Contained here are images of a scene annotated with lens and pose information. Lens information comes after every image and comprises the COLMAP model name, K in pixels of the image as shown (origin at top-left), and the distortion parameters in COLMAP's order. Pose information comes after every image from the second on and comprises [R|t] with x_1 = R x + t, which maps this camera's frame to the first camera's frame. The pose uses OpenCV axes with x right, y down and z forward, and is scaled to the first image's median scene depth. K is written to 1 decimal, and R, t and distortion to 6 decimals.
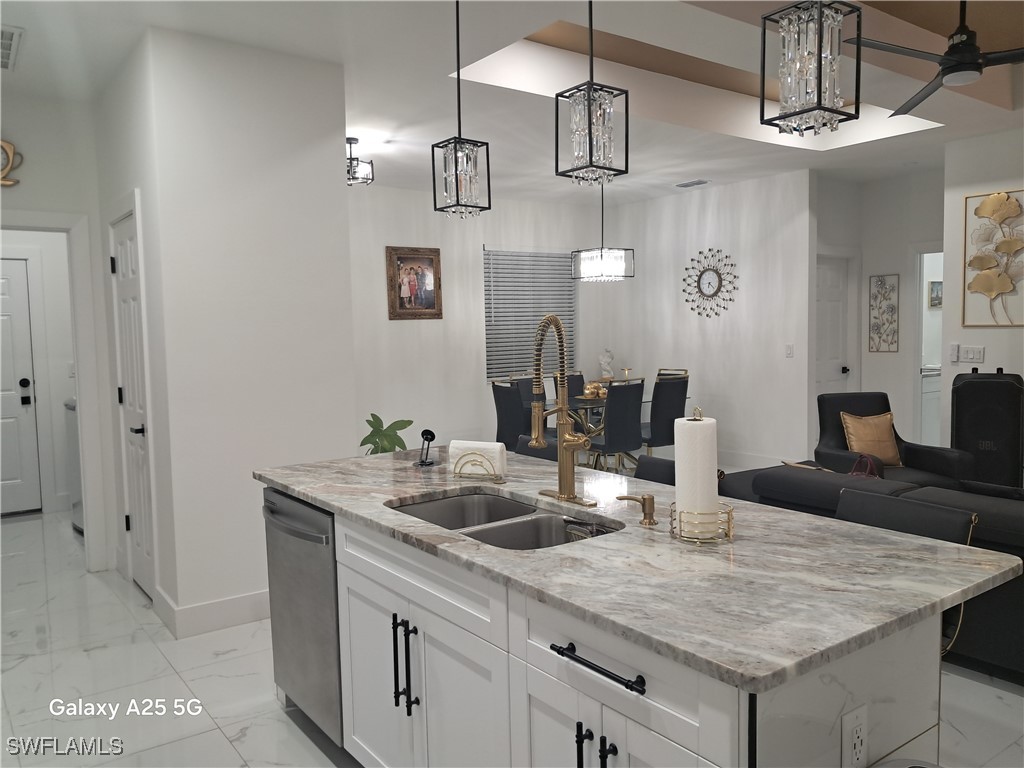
lens RADIAL K [[798.7, 0, 512.0], [0, 798.7, 384.0], [0, 0, 1]] dist [0.135936, -0.229352]
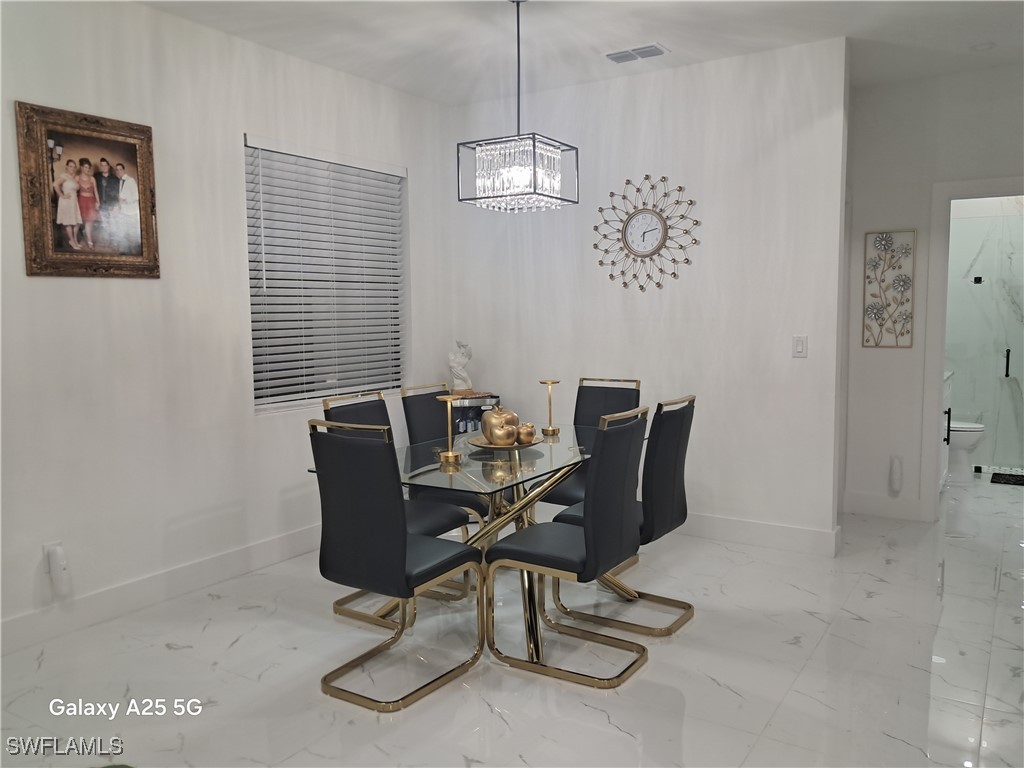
lens RADIAL K [[798.7, 0, 512.0], [0, 798.7, 384.0], [0, 0, 1]] dist [0.135936, -0.229352]
pose [[0.938325, -0.019252, 0.345218, -0.059046], [0.013394, 0.999723, 0.019347, -0.026300], [-0.345495, -0.013530, 0.938323, 0.478958]]
